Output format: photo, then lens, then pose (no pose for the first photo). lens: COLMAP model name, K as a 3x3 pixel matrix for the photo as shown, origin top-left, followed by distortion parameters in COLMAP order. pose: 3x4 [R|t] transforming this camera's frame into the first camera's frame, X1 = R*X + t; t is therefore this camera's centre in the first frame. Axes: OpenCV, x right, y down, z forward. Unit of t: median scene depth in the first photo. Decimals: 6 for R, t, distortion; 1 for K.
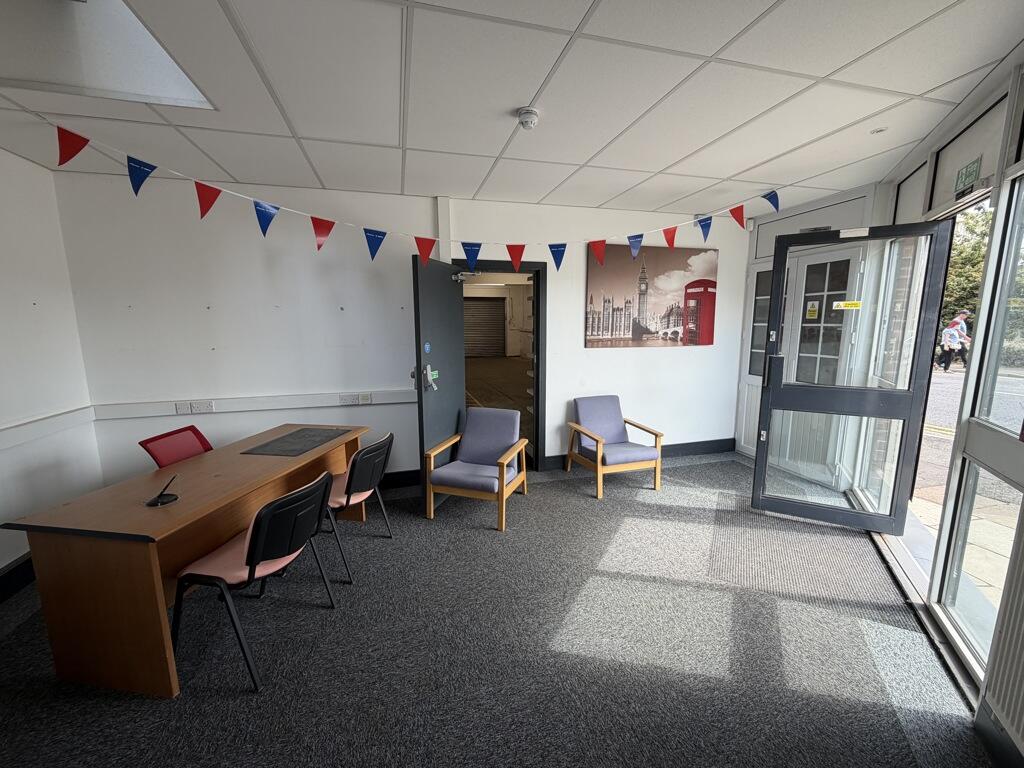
lens RADIAL K [[407.9, 0, 511.6], [0, 407.9, 387.5], [0, 0, 1]] dist [-0.007056, 0.000340]
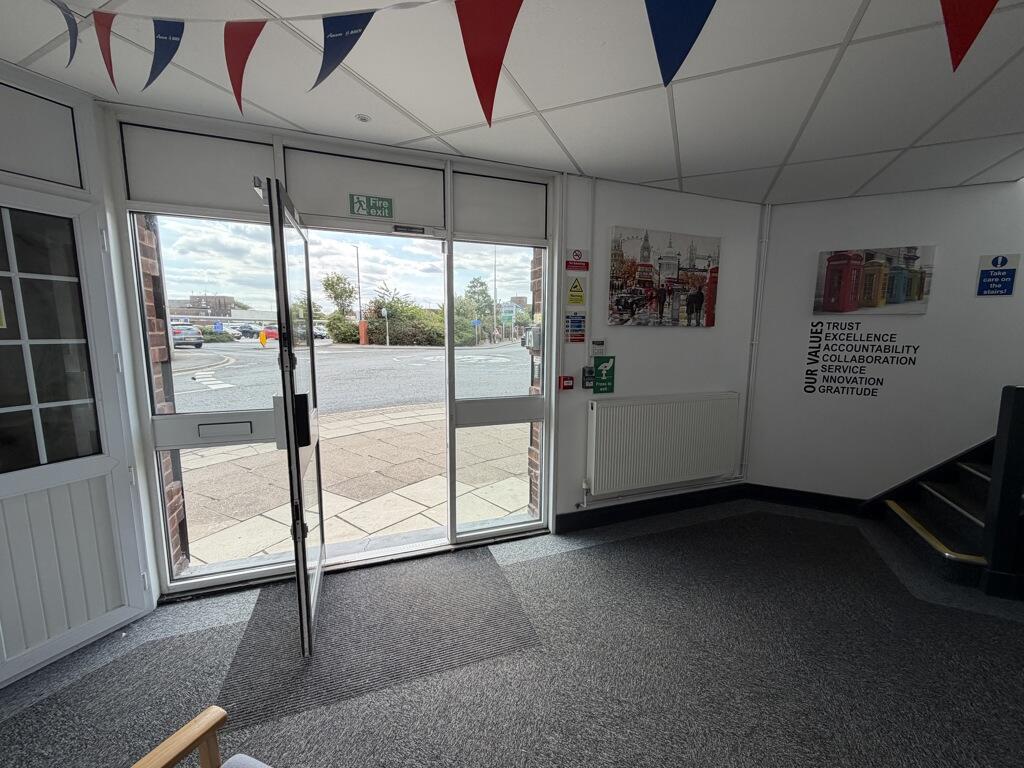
lens RADIAL K [[407.9, 0, 505.9], [0, 407.9, 381.6], [0, 0, 1]] dist [-0.007056, 0.000340]
pose [[-0.757897, -0.088860, 0.646294, 0.055465], [0.096383, 0.964556, 0.245645, -0.274617], [-0.645215, 0.248465, -0.722470, 1.585511]]
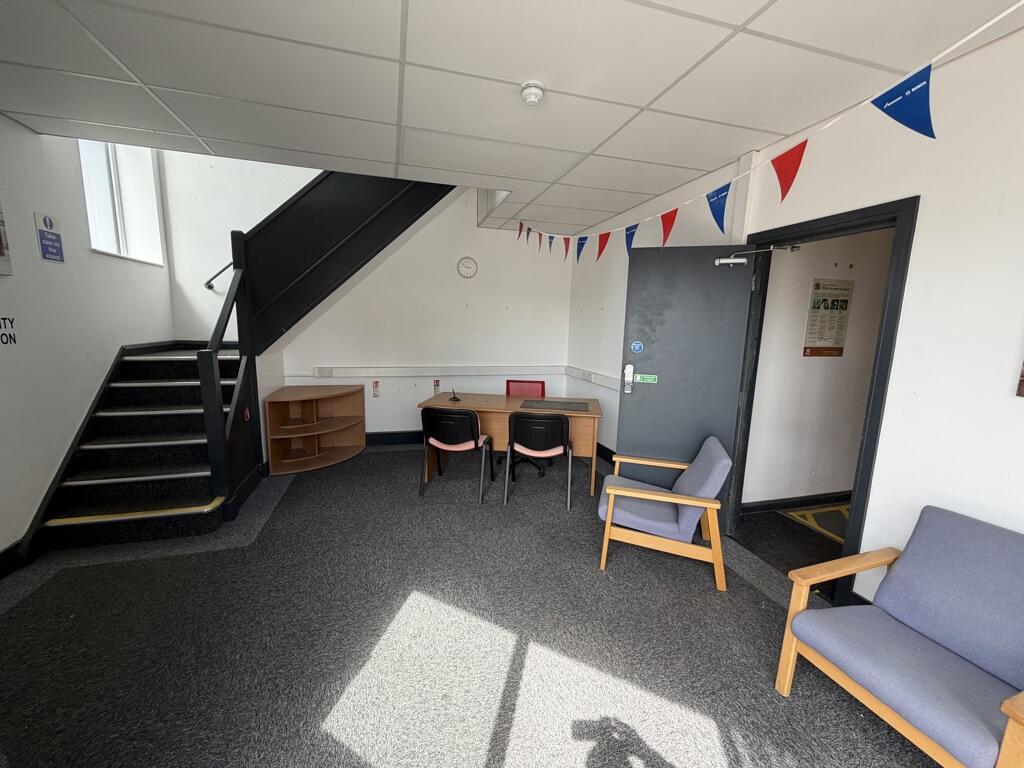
lens RADIAL K [[407.9, 0, 511.3], [0, 407.9, 388.3], [0, 0, 1]] dist [-0.007056, 0.000340]
pose [[0.005381, 0.163006, -0.986610, 0.937357], [-0.175548, 0.971457, 0.159545, -0.135672], [0.984456, 0.172339, 0.033843, 0.922386]]
